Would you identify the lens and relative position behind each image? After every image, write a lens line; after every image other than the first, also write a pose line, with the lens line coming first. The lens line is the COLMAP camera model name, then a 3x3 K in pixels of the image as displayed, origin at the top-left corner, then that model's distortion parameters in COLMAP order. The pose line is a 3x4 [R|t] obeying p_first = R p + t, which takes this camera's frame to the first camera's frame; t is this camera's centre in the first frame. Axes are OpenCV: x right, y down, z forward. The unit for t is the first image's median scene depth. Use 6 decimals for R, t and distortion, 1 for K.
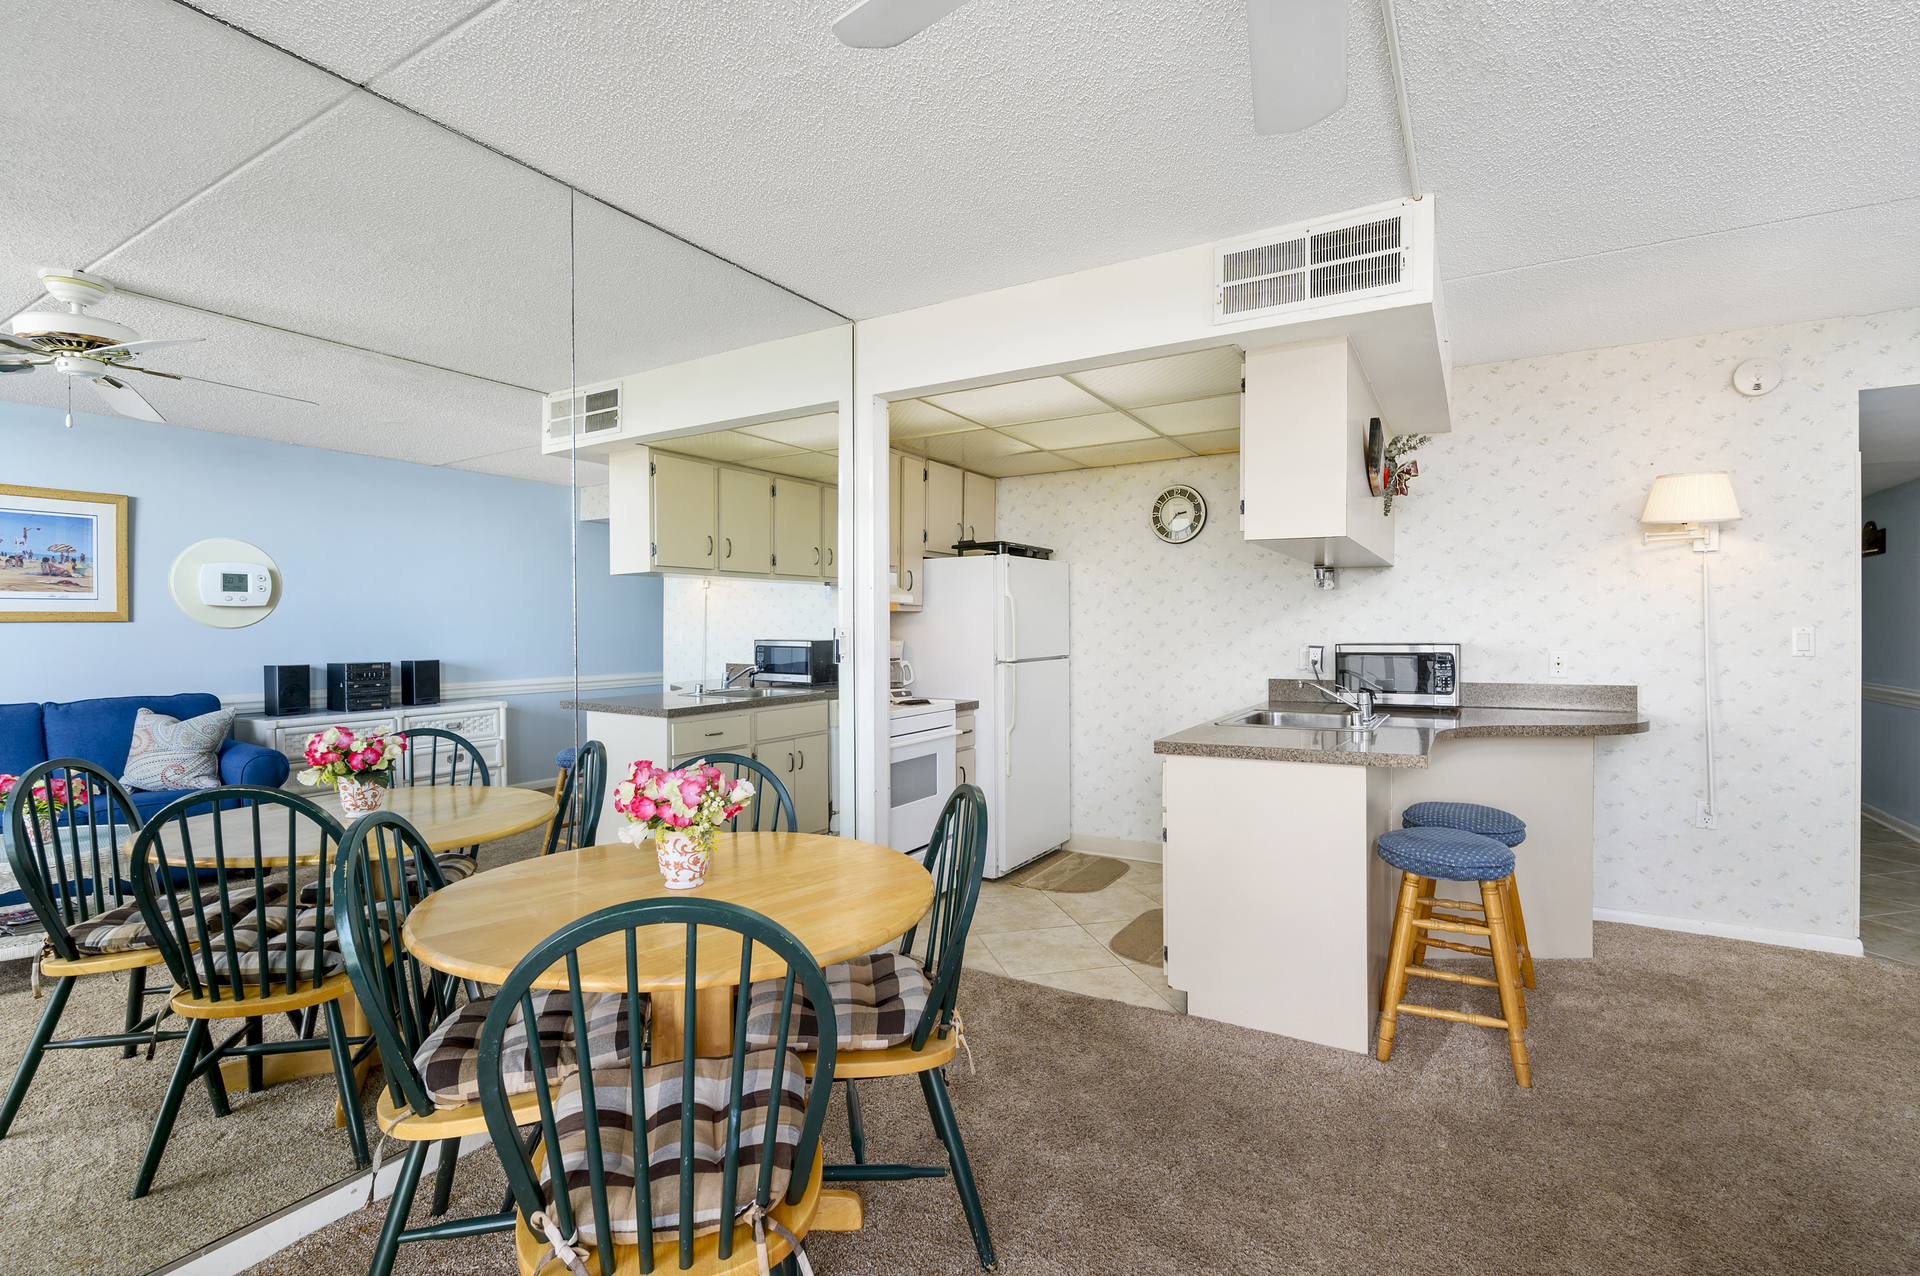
lens RADIAL K [[874.0, 0, 957.0], [0, 874.0, 635.0], [0, 0, 1]] dist [0.003023, 0.000261]
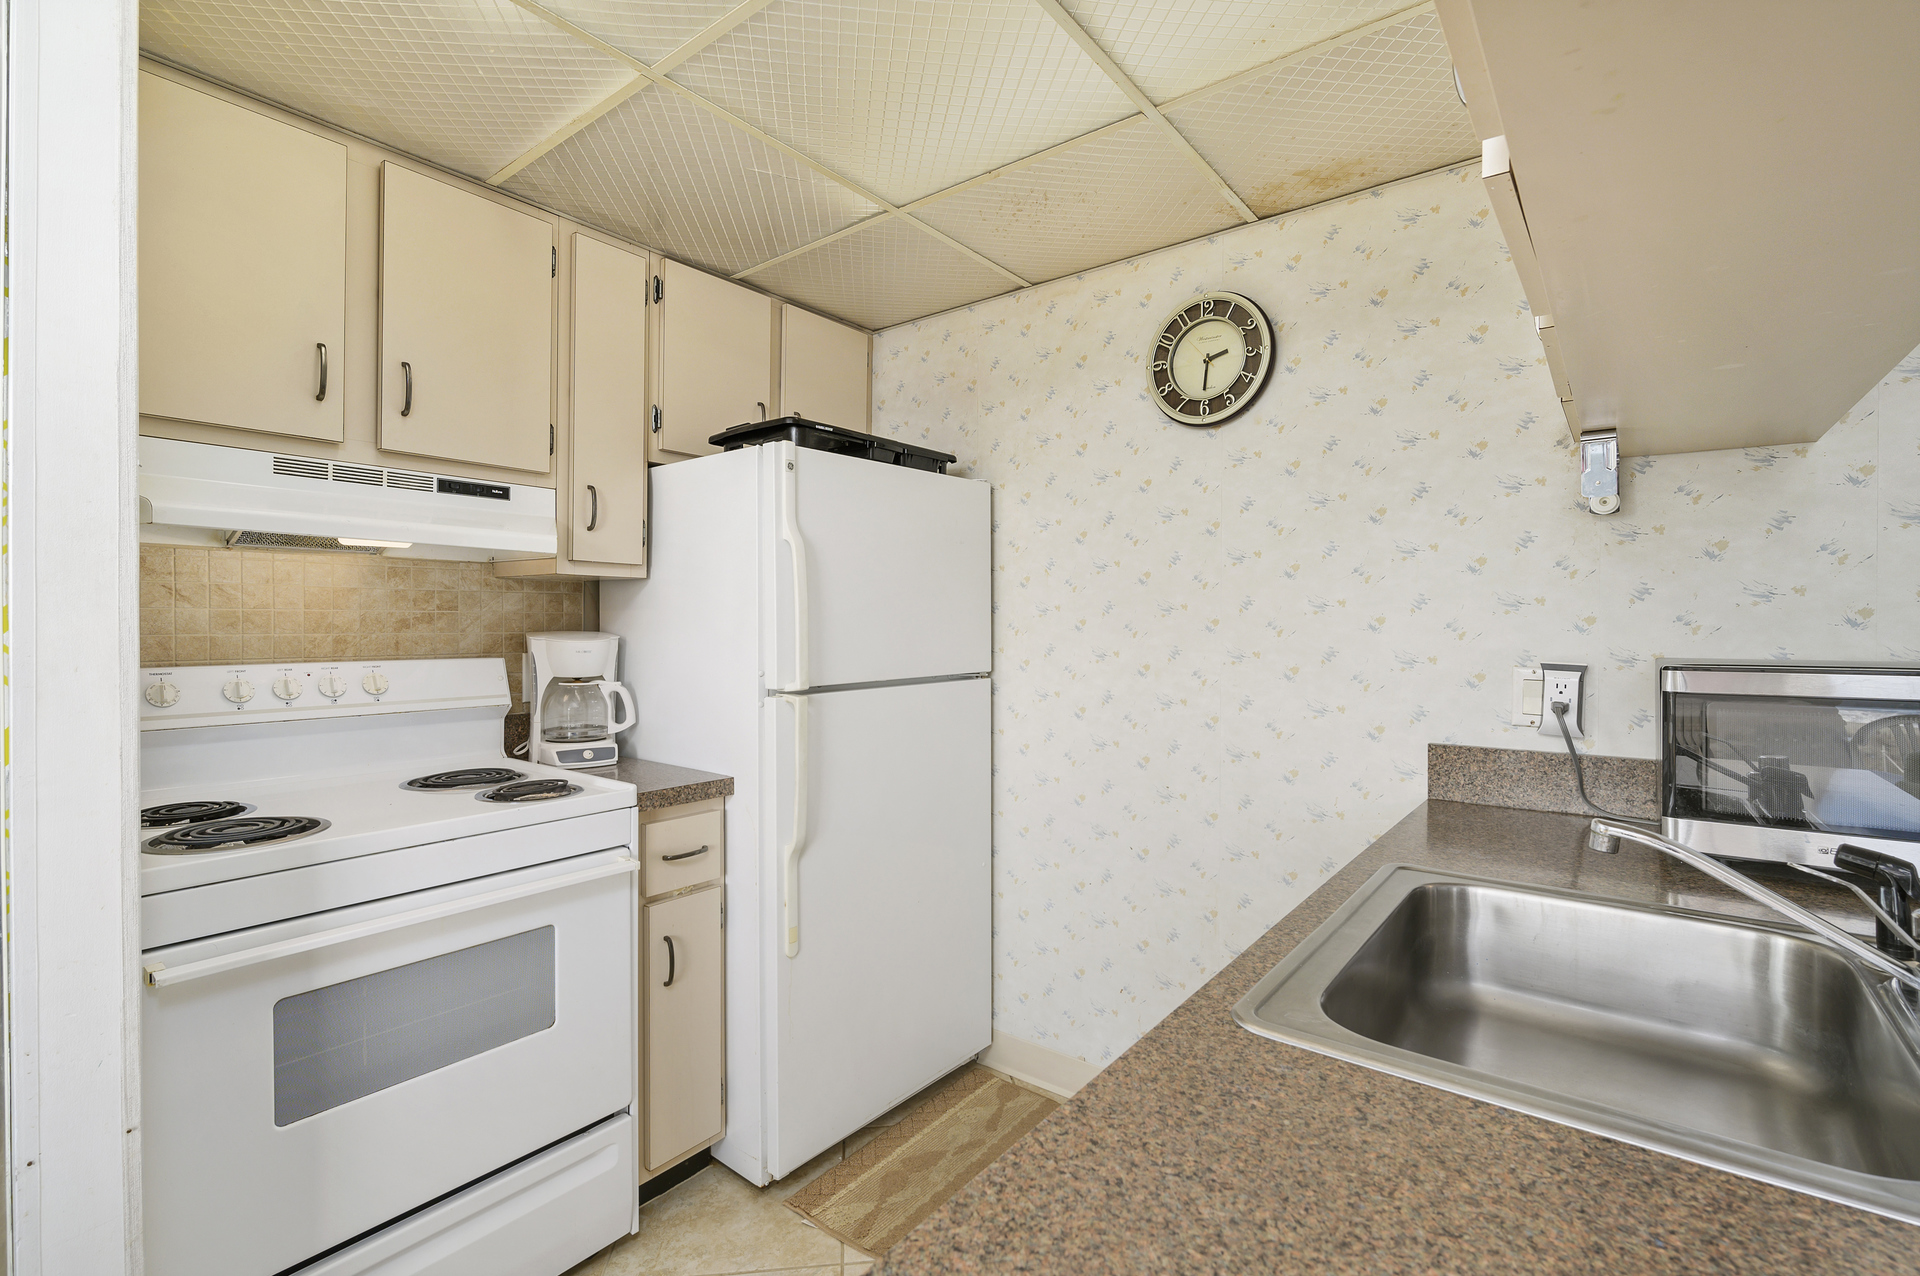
lens RADIAL K [[874.0, 0, 954.3], [0, 874.0, 623.5], [0, 0, 1]] dist [0.003023, 0.000261]
pose [[0.992827, 0.006431, -0.119389, 0.180439], [-0.006852, 0.999972, -0.003120, -0.002140], [0.119366, 0.003915, 0.992843, 0.551771]]
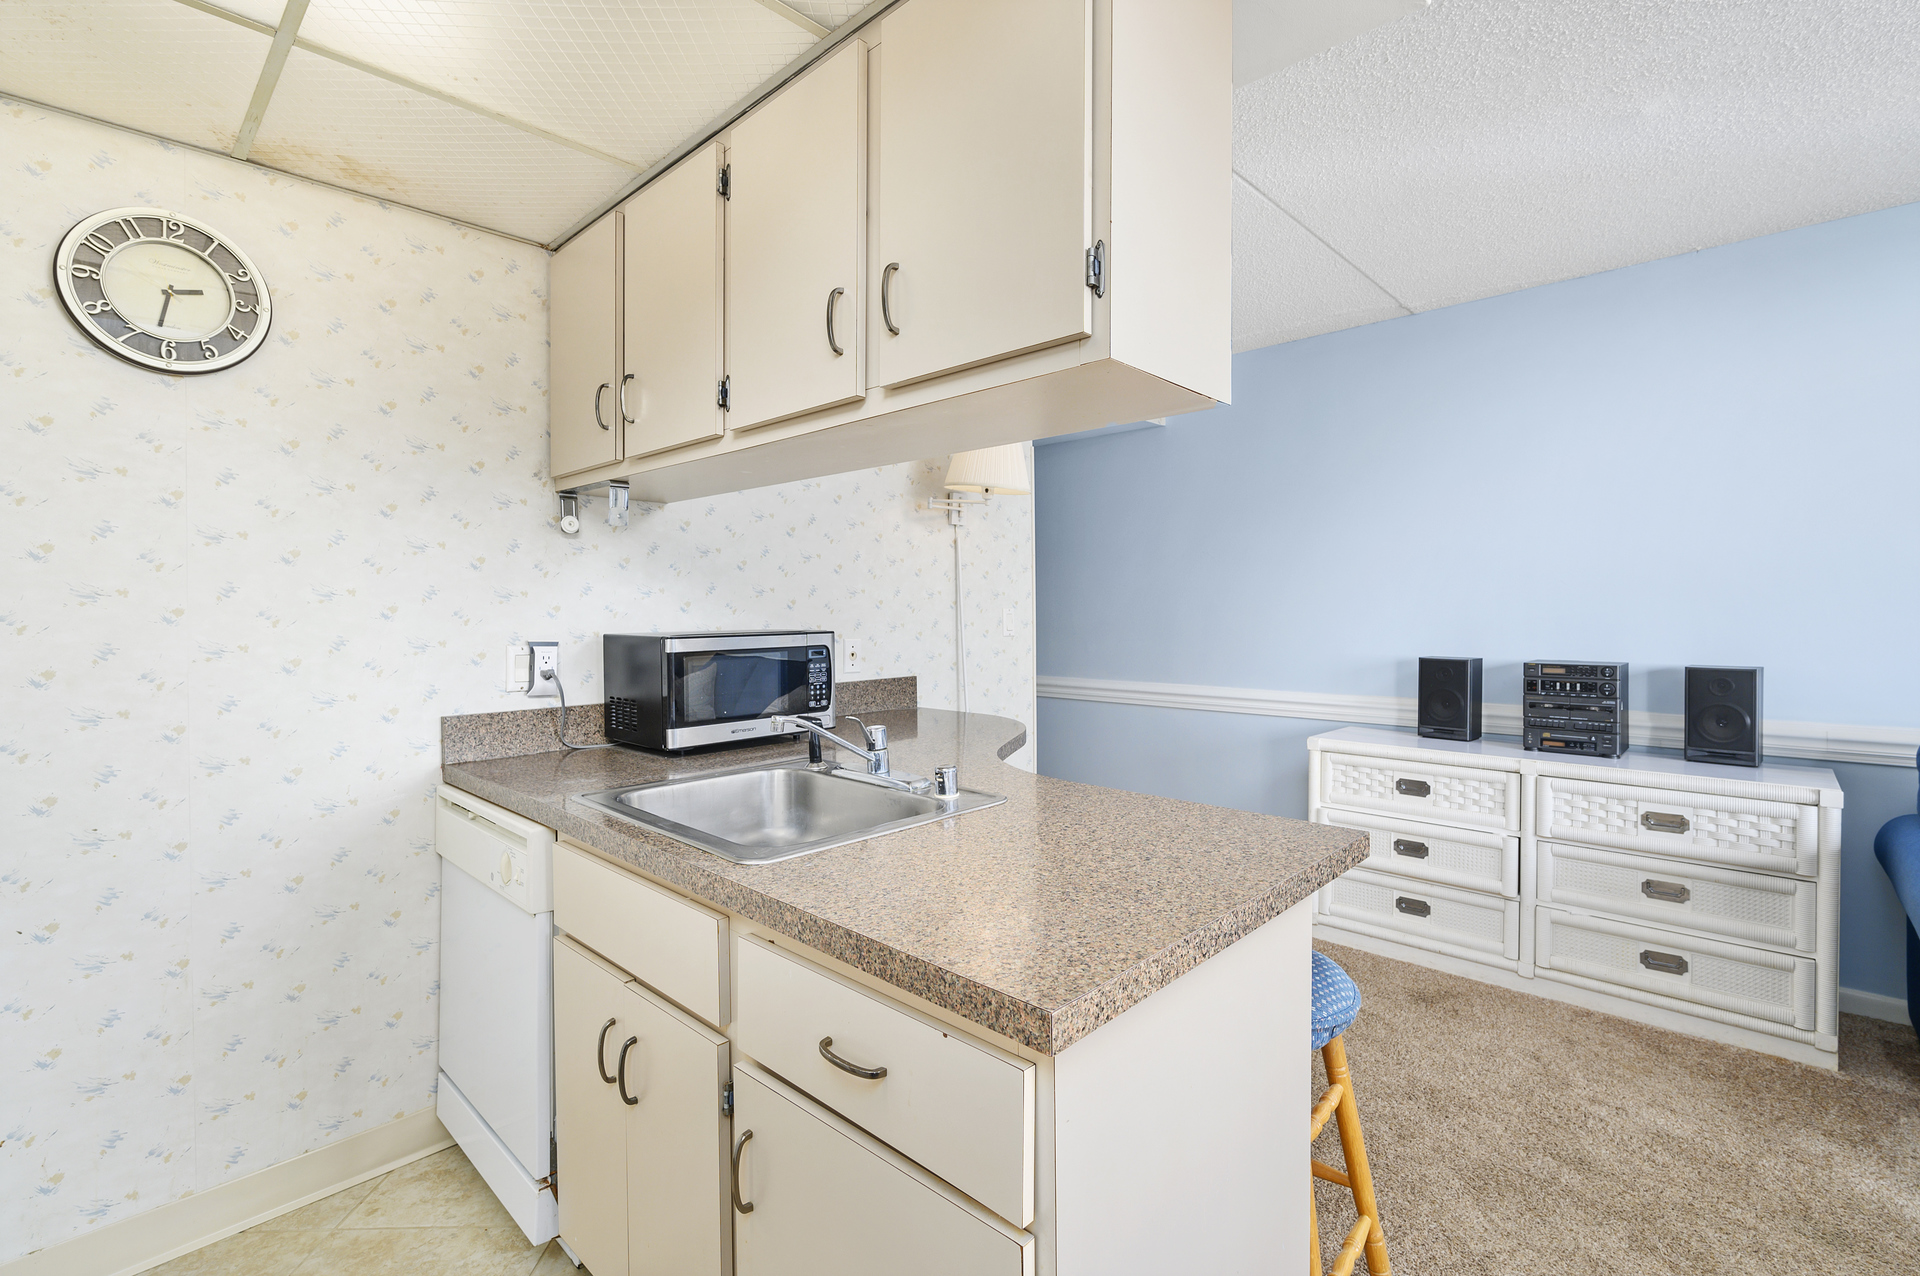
lens RADIAL K [[874.0, 0, 951.2], [0, 874.0, 621.6], [0, 0, 1]] dist [0.003023, 0.000261]
pose [[0.232309, -0.006131, 0.972623, -0.028418], [0.013965, 0.999898, 0.002967, 0.002421], [-0.972542, 0.012893, 0.232371, 0.608417]]
